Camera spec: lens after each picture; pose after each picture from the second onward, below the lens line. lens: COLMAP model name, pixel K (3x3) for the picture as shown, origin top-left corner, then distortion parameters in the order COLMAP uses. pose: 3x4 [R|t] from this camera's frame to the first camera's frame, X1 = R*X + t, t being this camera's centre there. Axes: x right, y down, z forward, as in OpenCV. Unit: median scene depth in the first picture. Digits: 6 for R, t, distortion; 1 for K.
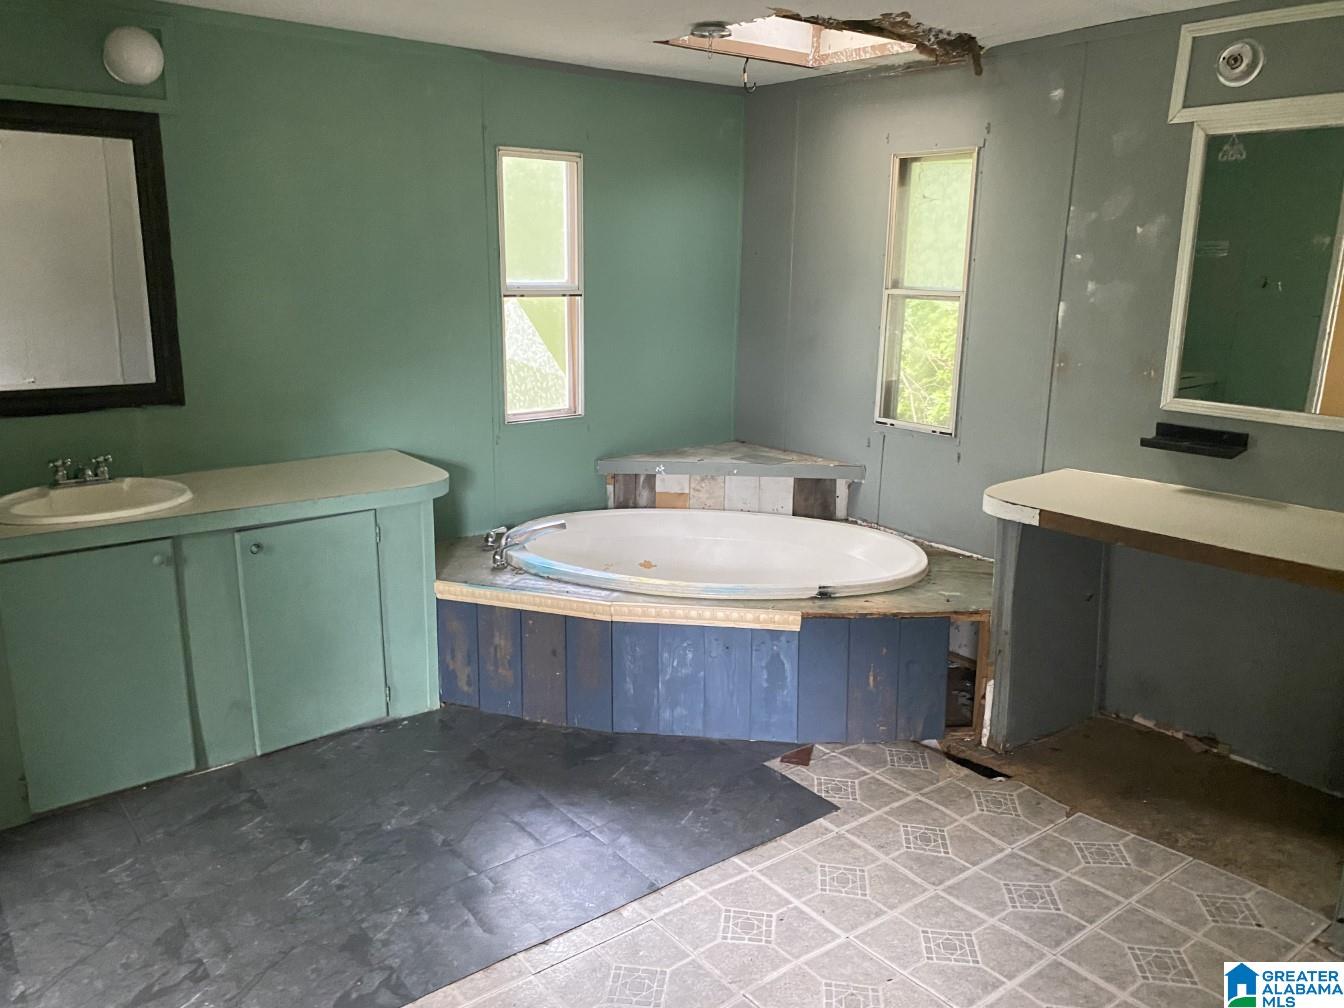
lens RADIAL K [[1034.9, 0, 672.0], [0, 1034.9, 504.0], [0, 0, 1]] dist [0.038678, 0.002046]
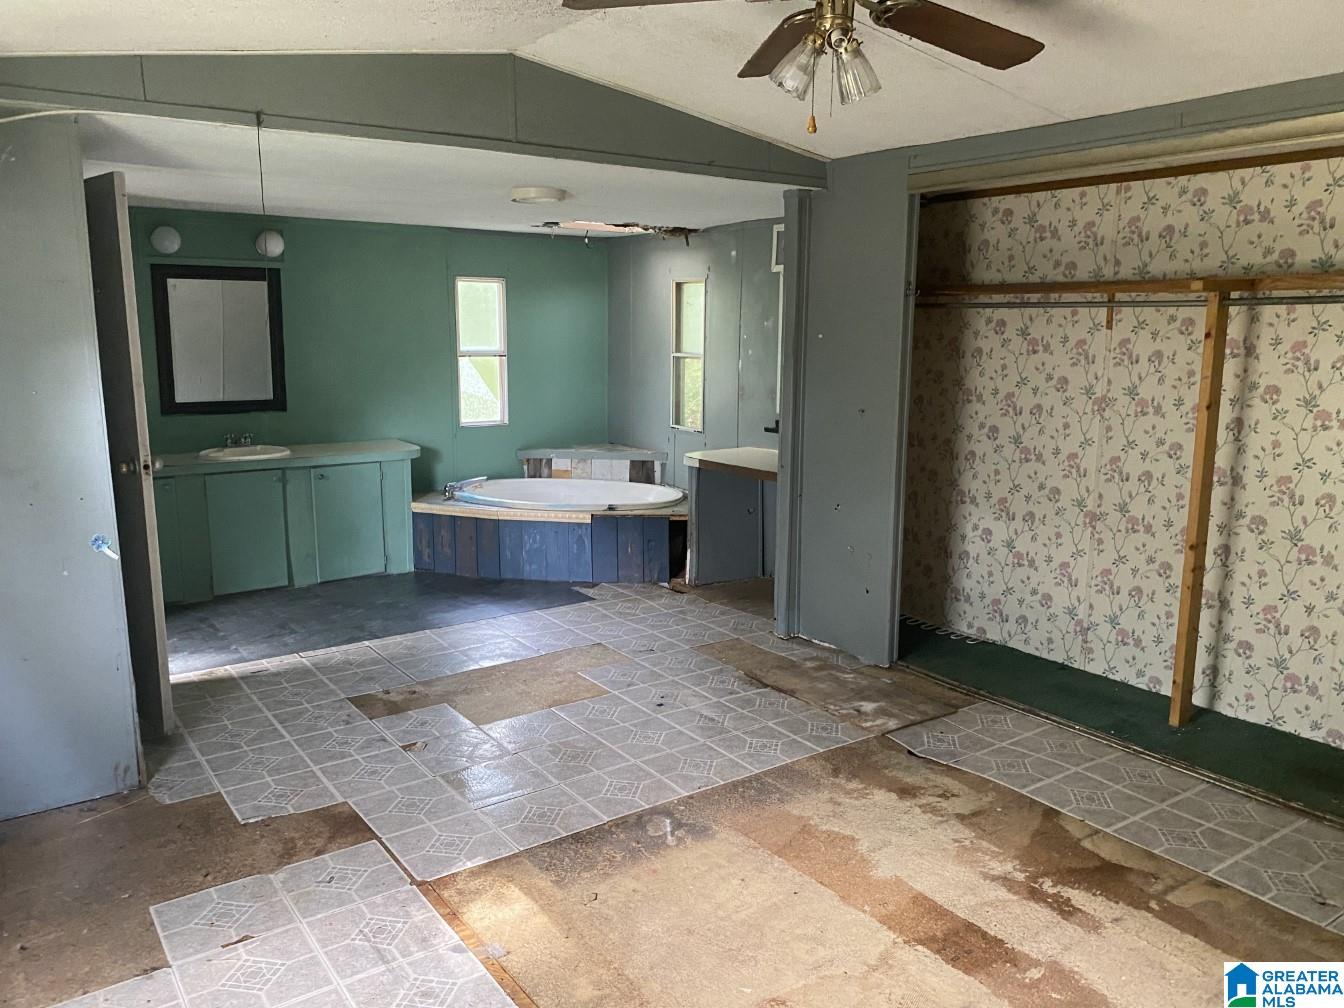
lens RADIAL K [[1026.4, 0, 673.8], [0, 1026.4, 485.1], [0, 0, 1]] dist [0.093787, -0.001101]
pose [[0.998779, 0.001036, -0.049387, 0.352625], [-0.004722, 0.997204, -0.074576, 0.183279], [0.049171, 0.074718, 0.995992, -0.890292]]
